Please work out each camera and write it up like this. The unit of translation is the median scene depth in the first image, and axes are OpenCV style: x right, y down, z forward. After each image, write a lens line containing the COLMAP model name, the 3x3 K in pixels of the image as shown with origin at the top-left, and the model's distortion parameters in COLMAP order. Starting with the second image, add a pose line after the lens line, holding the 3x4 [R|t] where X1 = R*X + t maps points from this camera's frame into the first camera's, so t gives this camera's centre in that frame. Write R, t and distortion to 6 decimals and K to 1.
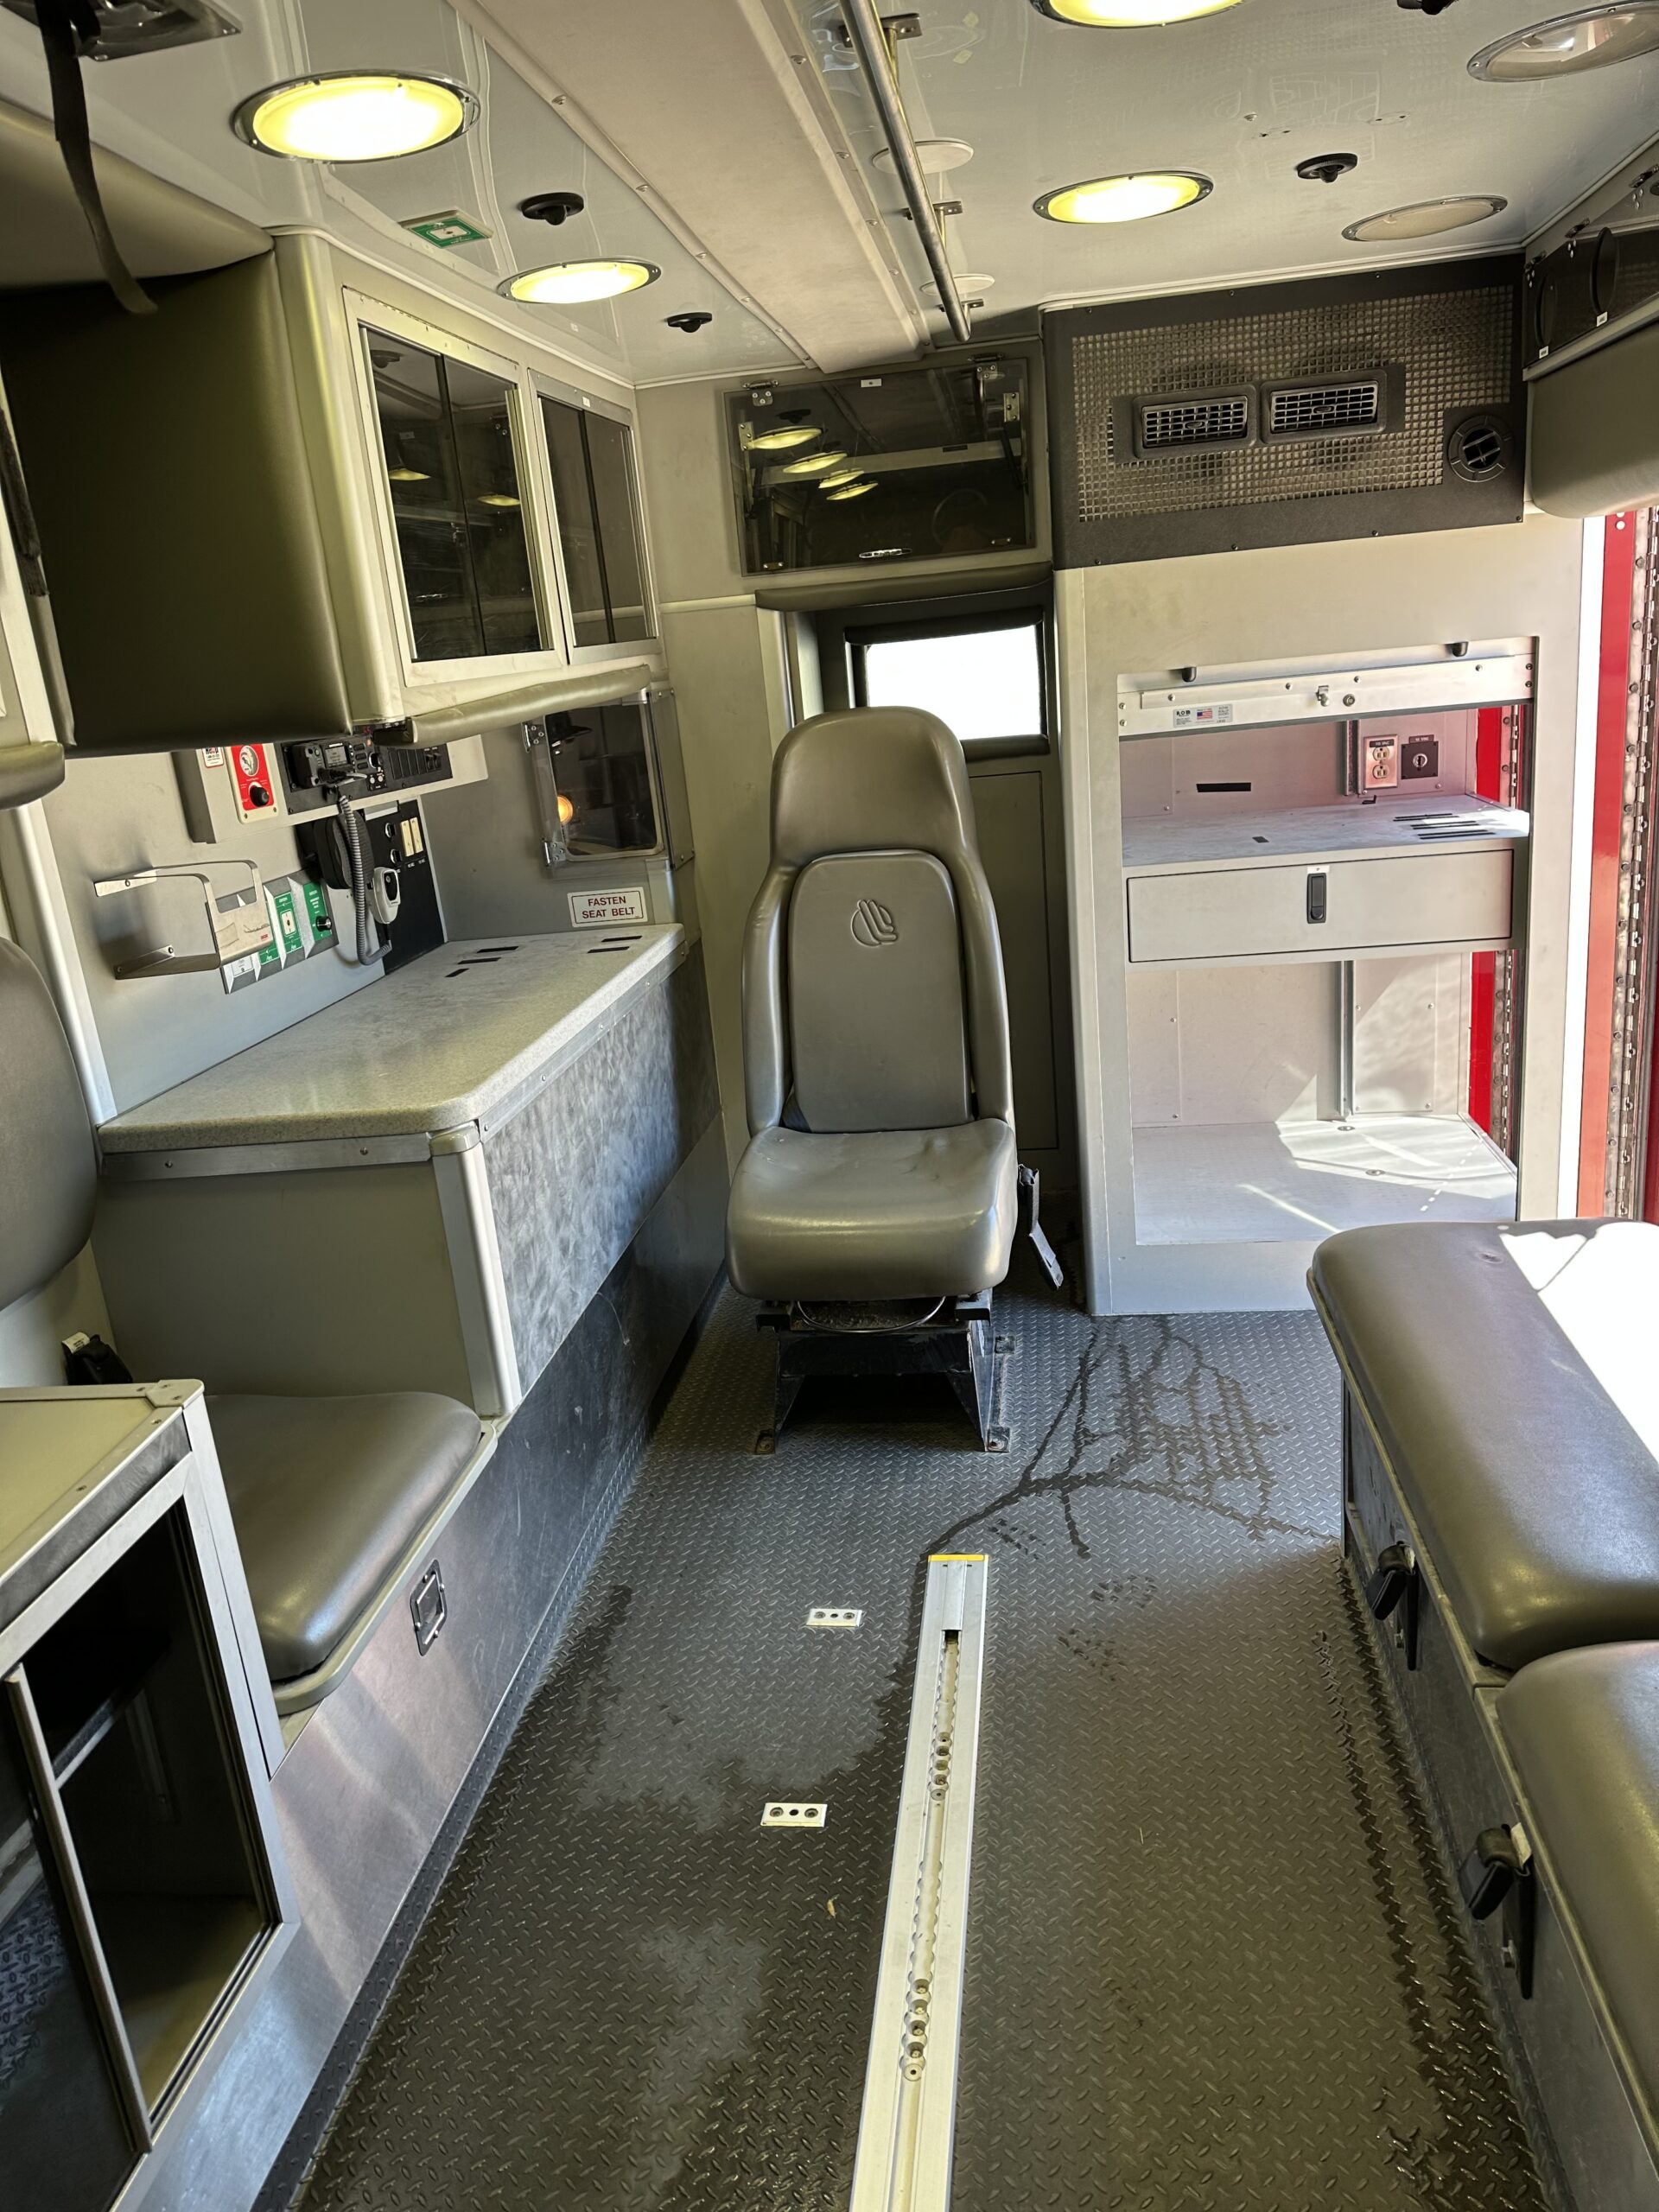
lens RADIAL K [[1562.6, 0, 820.6], [0, 1562.6, 1091.9], [0, 0, 1]] dist [0.103097, -0.101601]
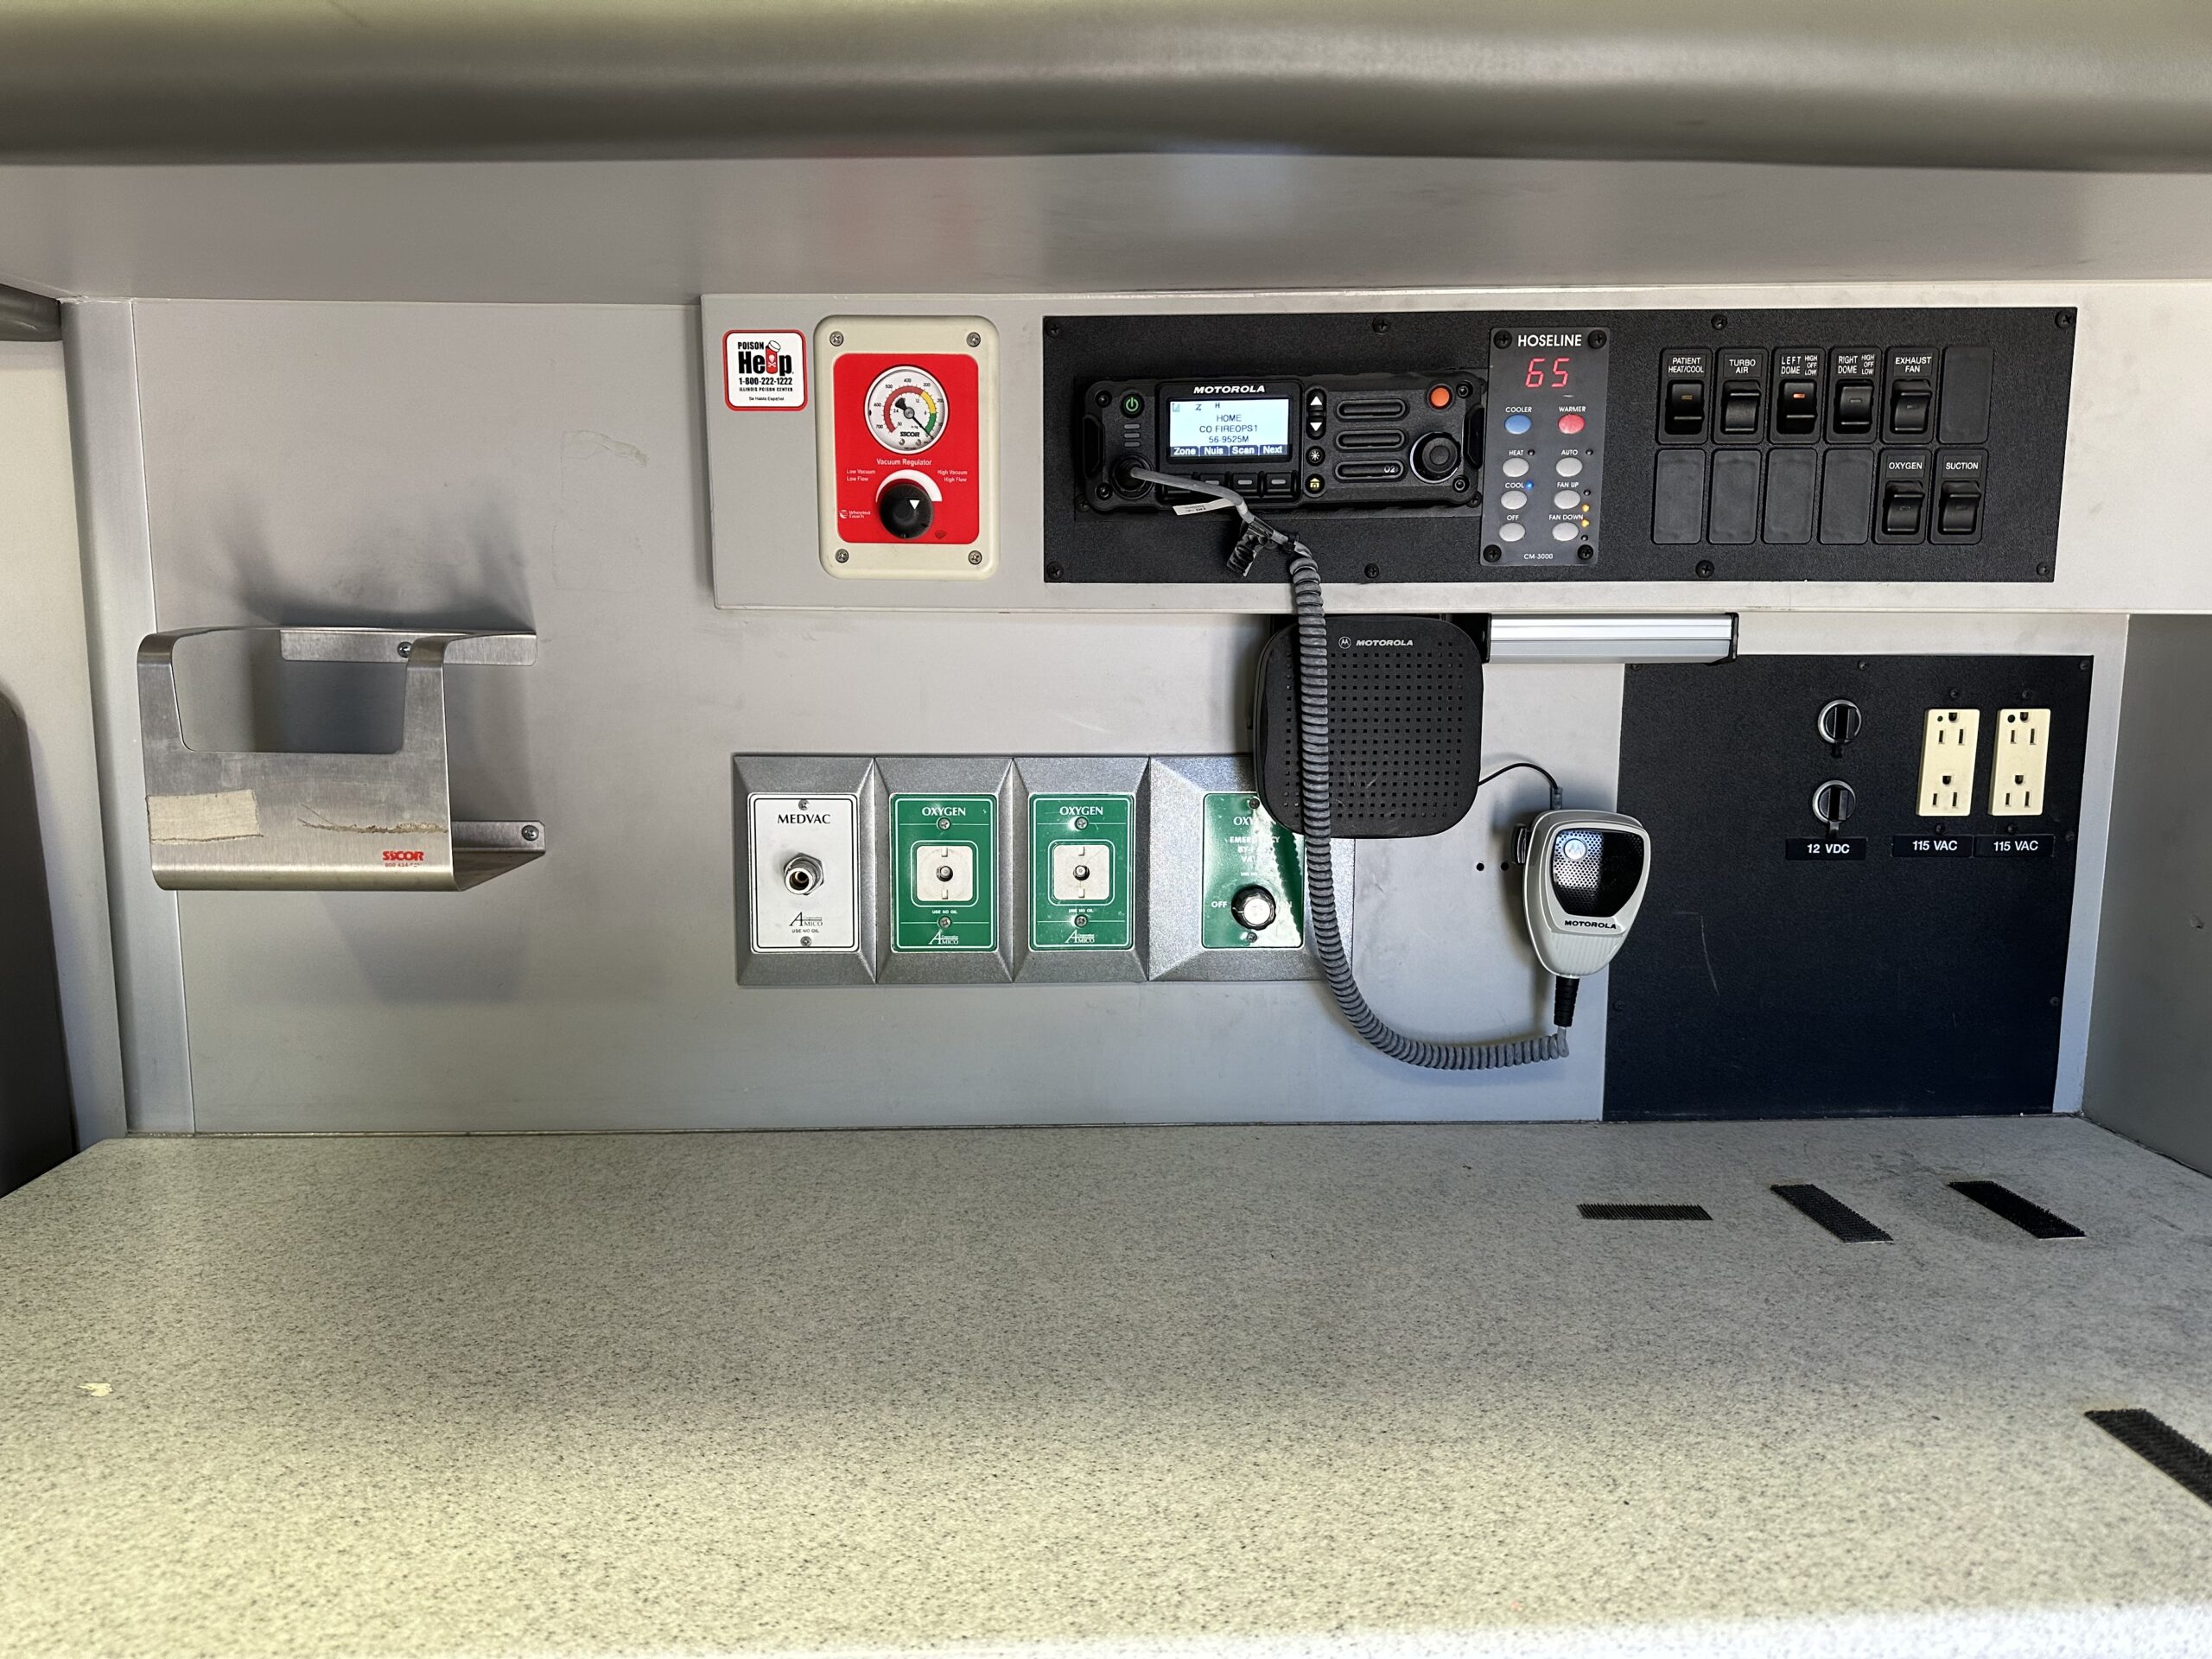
lens RADIAL K [[1562.6, 0, 1106.0], [0, 1562.6, 829.5], [0, 0, 1]] dist [0.103097, -0.101601]
pose [[0.197868, 0.225045, -0.954046, 0.012006], [-0.302983, 0.939670, 0.158816, -0.190321], [0.932228, 0.257635, 0.254115, 0.978281]]
